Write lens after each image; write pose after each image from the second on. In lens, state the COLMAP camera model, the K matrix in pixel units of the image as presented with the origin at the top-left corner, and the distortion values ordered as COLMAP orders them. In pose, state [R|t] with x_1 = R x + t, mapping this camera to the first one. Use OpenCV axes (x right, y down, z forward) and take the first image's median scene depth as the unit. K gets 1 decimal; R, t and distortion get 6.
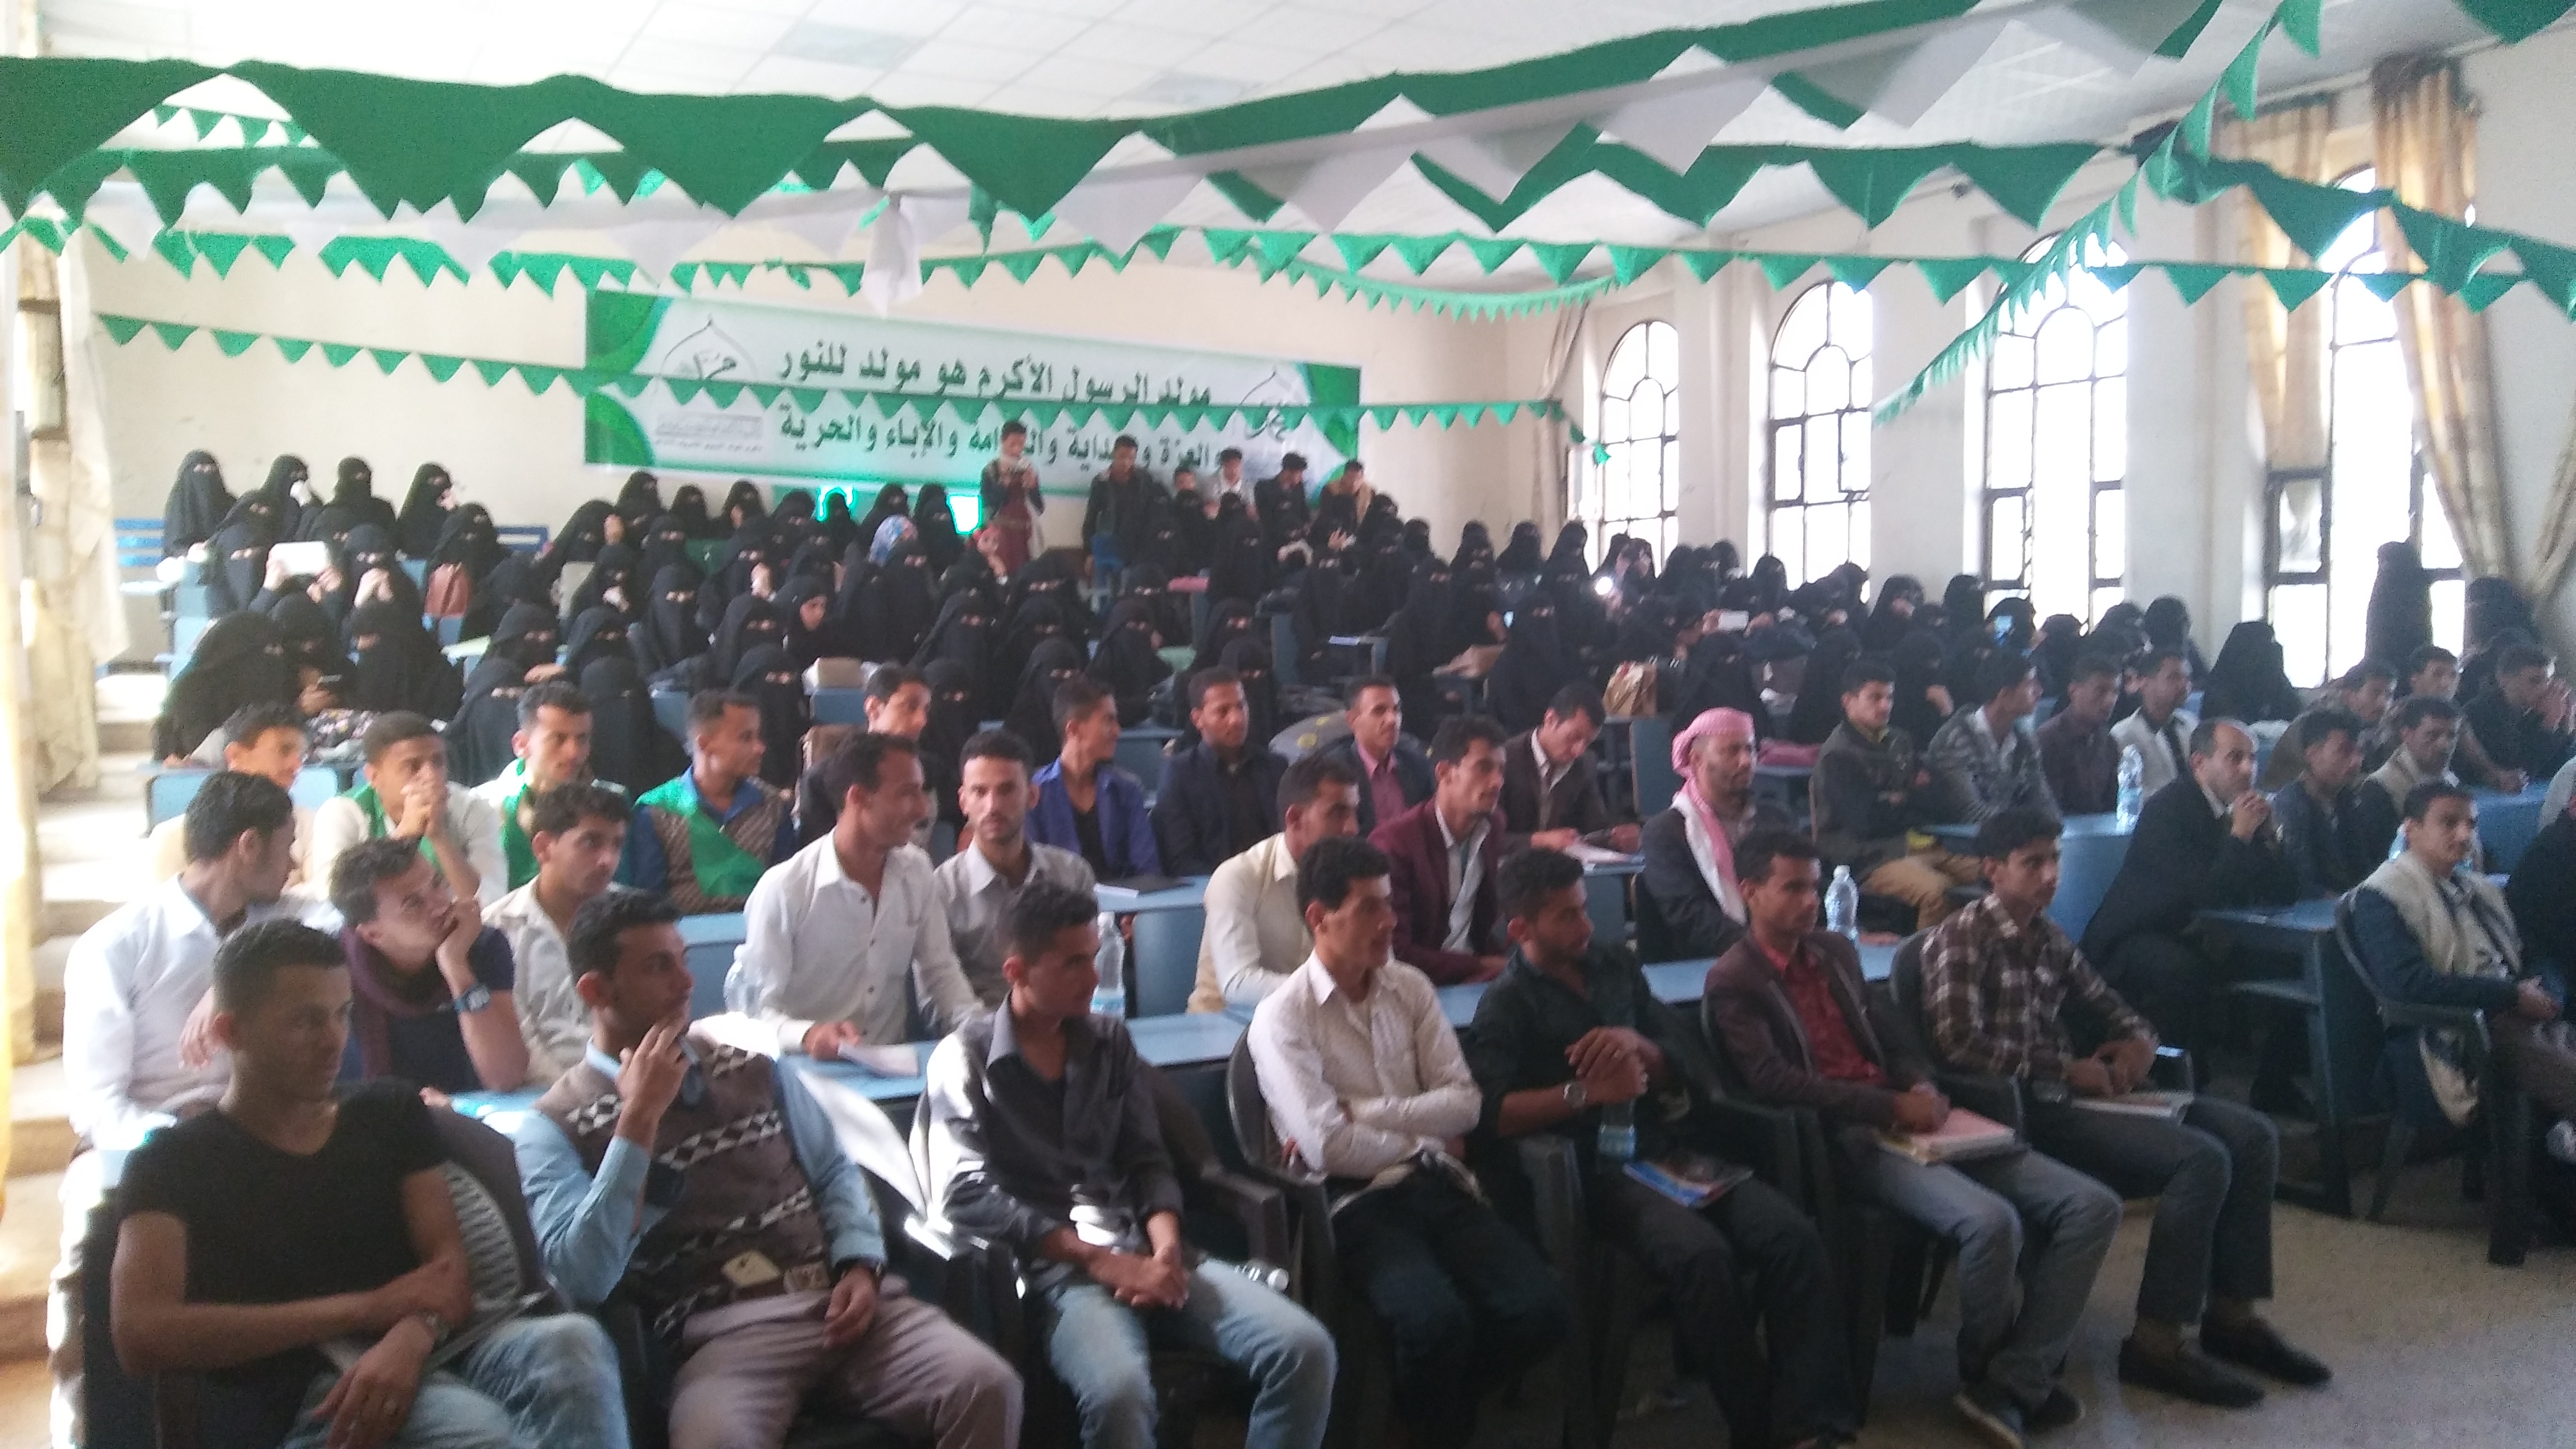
lens RADIAL K [[2002.4, 0, 1344.9], [0, 2002.4, 712.3], [0, 0, 1]] dist [0.084035, -0.092379]
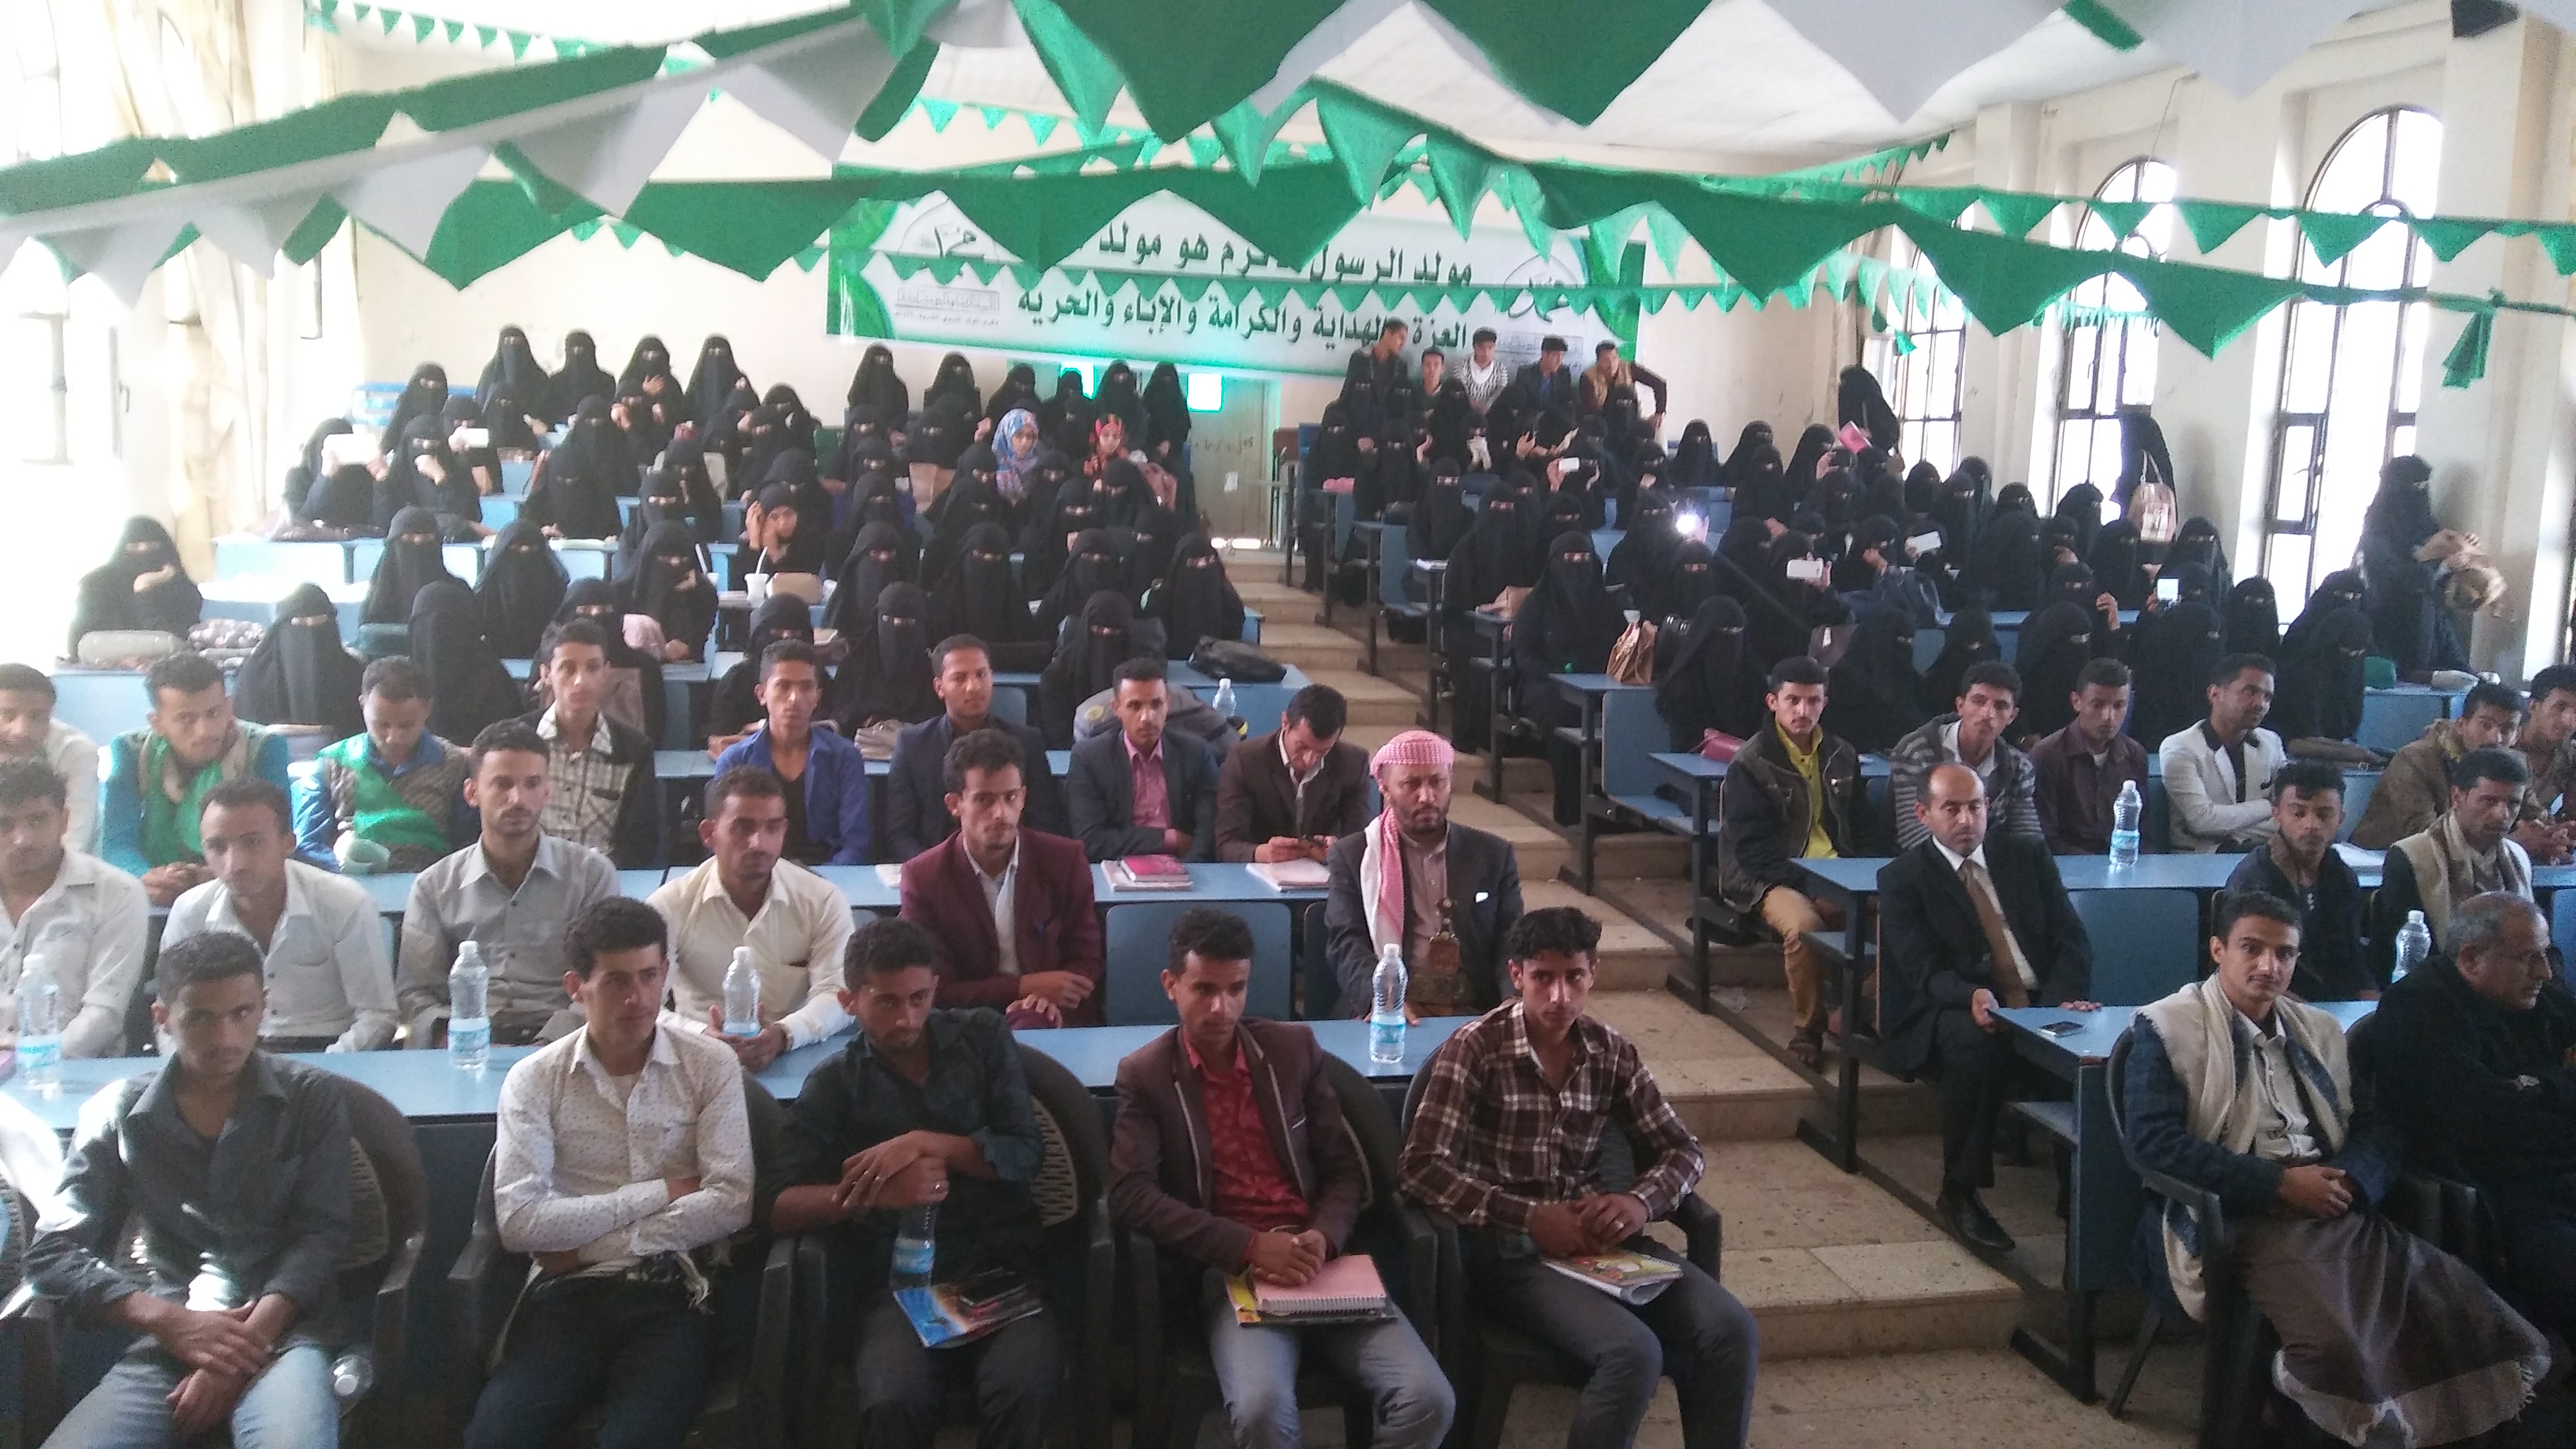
lens RADIAL K [[2002.4, 0, 1344.9], [0, 2002.4, 712.3], [0, 0, 1]] dist [0.084035, -0.092379]
pose [[0.961993, 0.079040, -0.261386, 0.166743], [-0.057362, 0.994328, 0.089559, -0.037838], [0.266982, -0.071162, 0.961071, 0.058892]]
